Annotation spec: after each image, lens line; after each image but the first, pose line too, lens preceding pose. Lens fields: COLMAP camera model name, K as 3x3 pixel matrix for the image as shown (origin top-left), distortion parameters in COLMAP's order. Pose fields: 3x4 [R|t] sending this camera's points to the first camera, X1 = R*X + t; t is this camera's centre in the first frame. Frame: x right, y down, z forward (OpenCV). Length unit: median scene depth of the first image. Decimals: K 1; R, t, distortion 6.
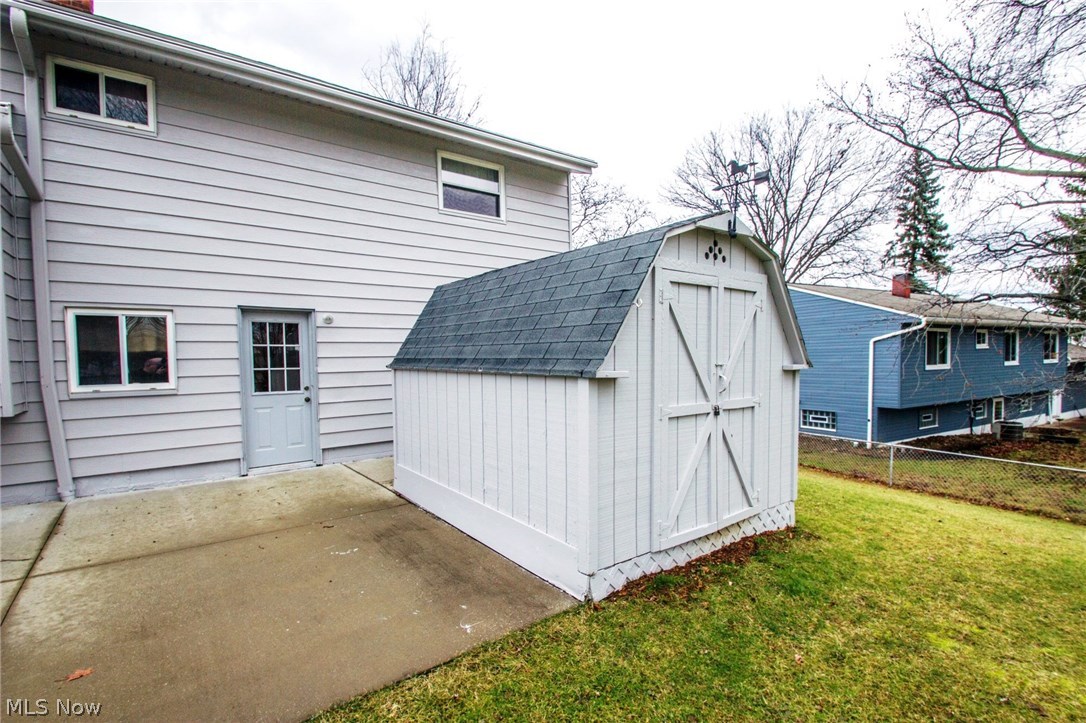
lens RADIAL K [[504.9, 0, 551.6], [0, 504.9, 384.1], [0, 0, 1]] dist [0.012057, -0.016082]
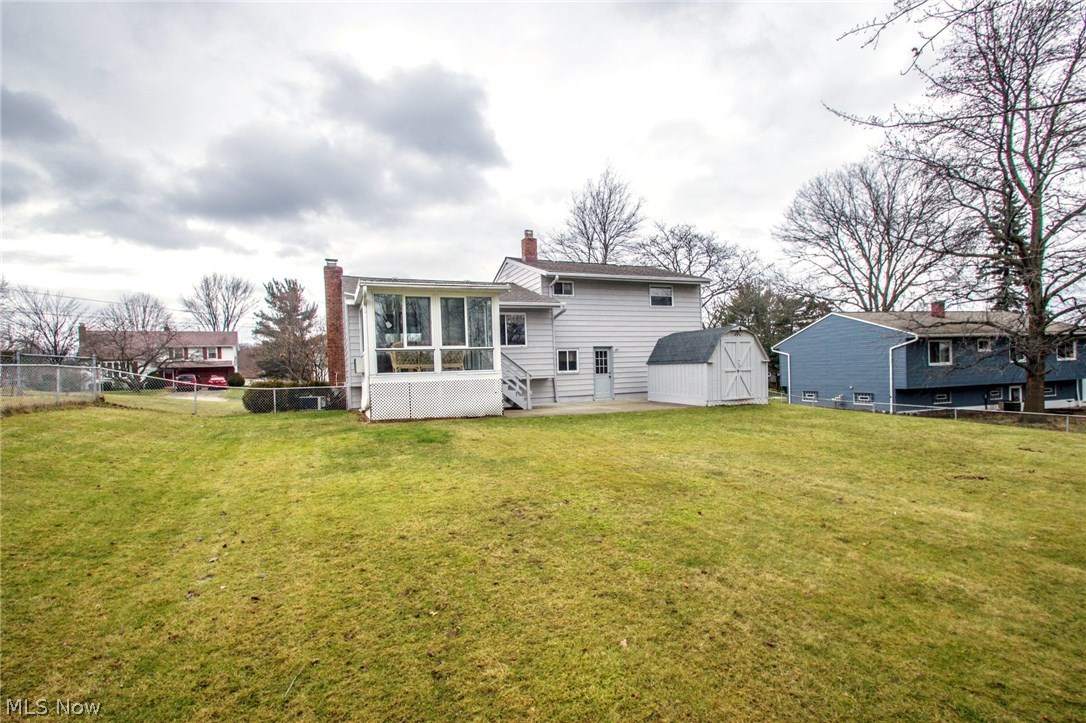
lens RADIAL K [[504.9, 0, 551.6], [0, 504.9, 384.1], [0, 0, 1]] dist [0.012057, -0.016082]
pose [[0.969903, -0.010232, -0.243275, -0.094157], [0.004481, 0.999698, -0.024183, 0.147208], [0.243449, 0.022365, 0.969656, -1.985169]]
